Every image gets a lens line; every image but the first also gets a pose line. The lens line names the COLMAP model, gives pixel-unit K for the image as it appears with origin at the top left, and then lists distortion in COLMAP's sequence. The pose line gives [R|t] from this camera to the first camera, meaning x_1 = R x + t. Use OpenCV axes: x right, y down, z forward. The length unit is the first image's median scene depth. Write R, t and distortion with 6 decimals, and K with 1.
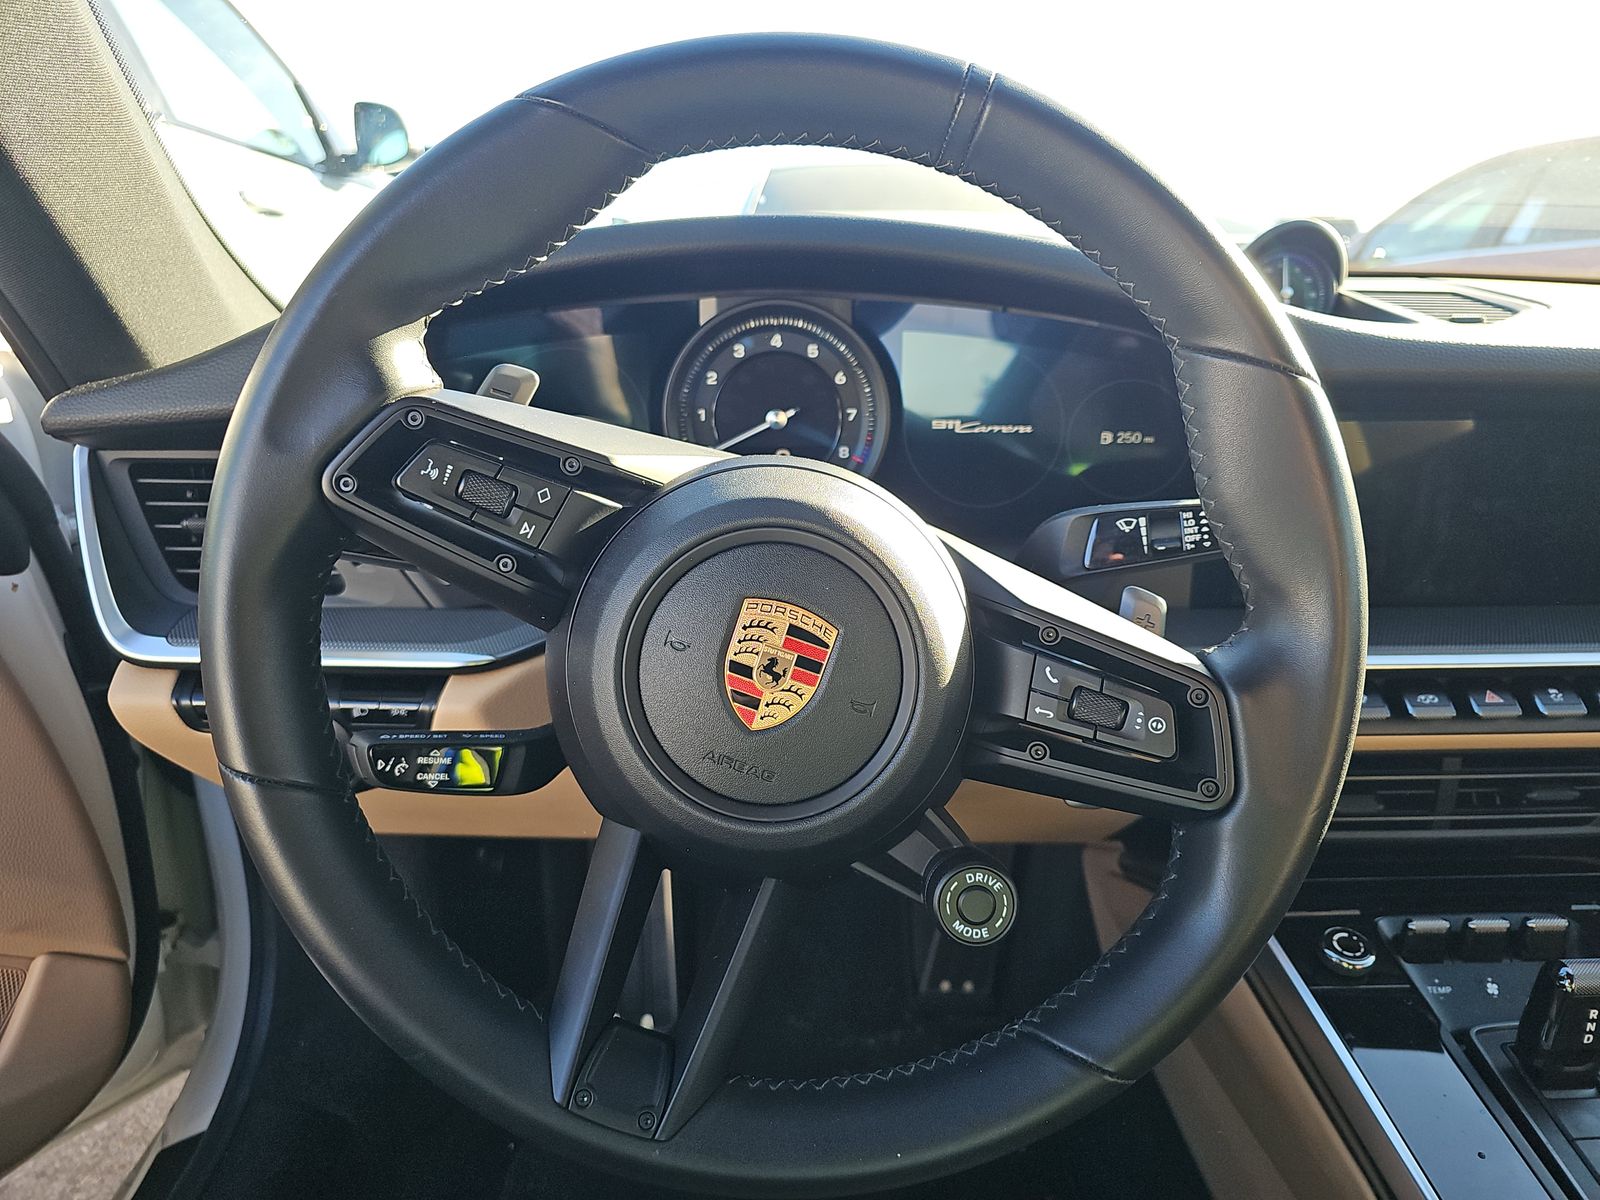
lens RADIAL K [[1058.0, 0, 791.5], [0, 1058.0, 602.0], [0, 0, 1]] dist [0.004576, -0.001404]
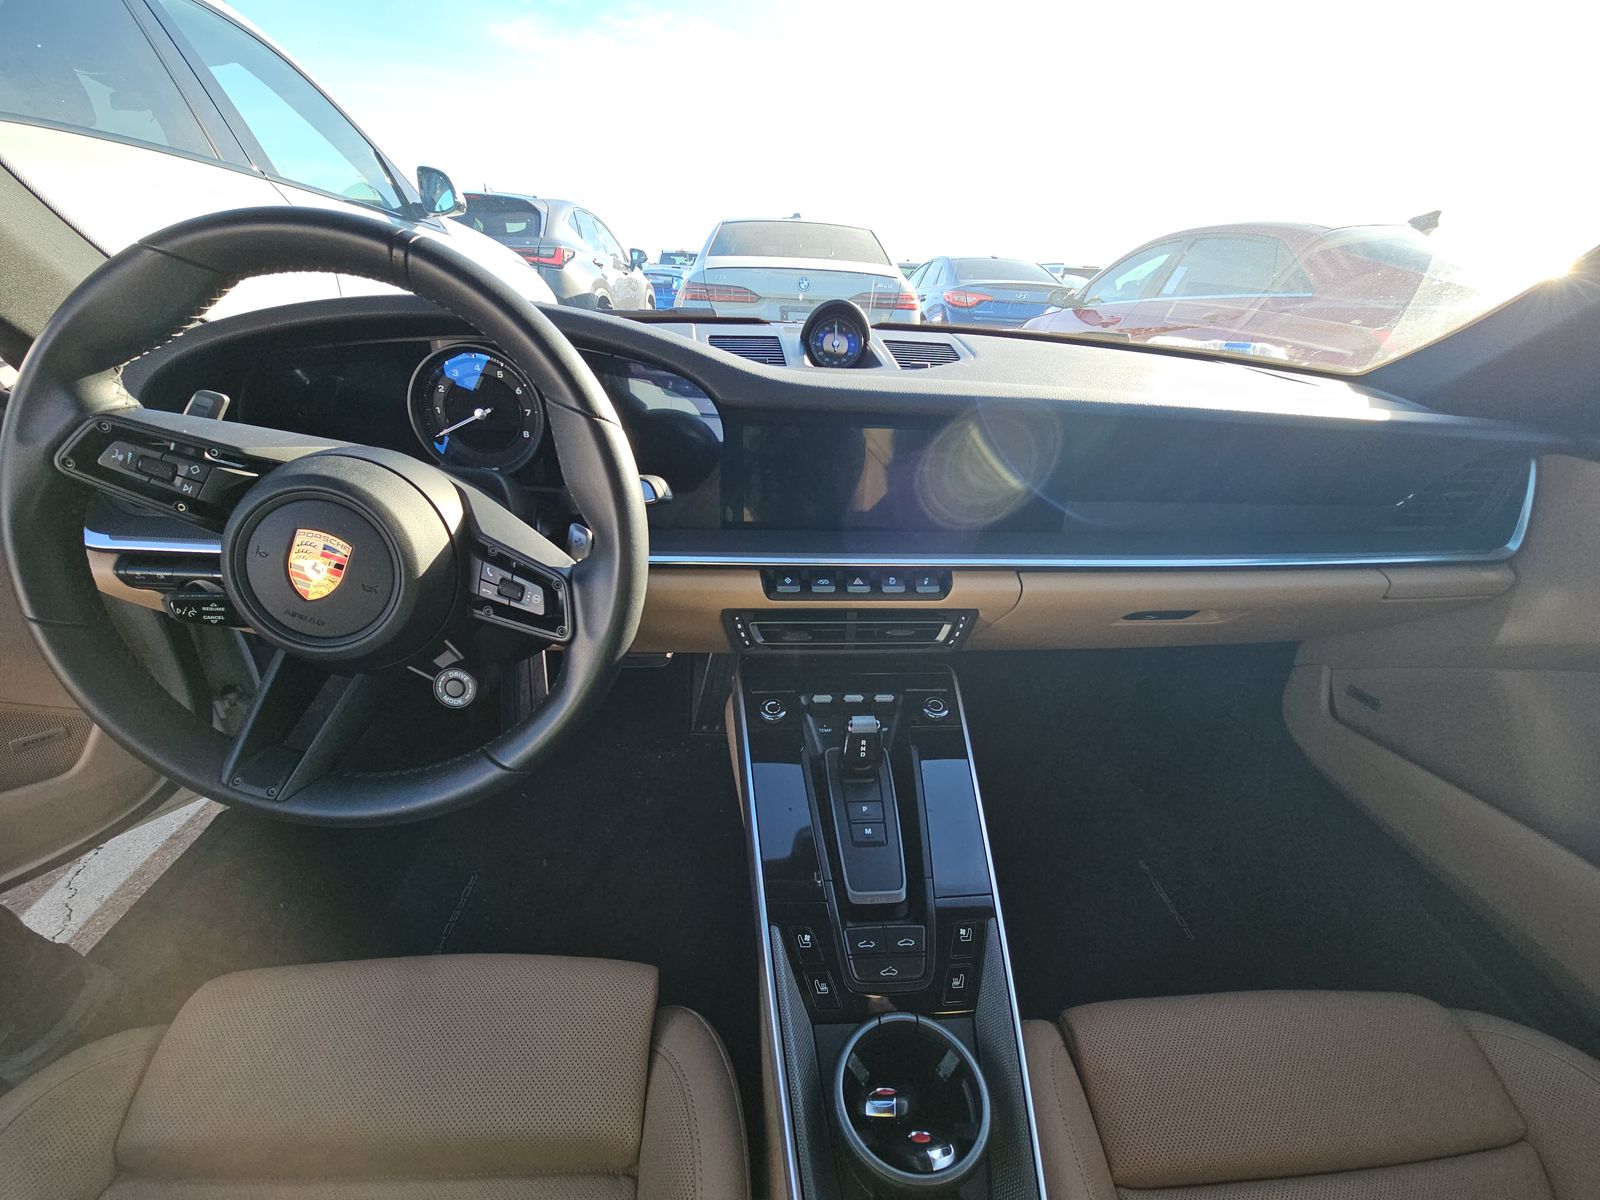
lens RADIAL K [[639.2, 0, 799.0], [0, 639.2, 604.1], [0, 0, 1]] dist [-0.005956, -0.002190]
pose [[0.998344, 0.015349, 0.055432, 0.504940], [-0.023758, 0.987727, 0.154375, -0.043892], [-0.052382, -0.155437, 0.986456, -0.118292]]
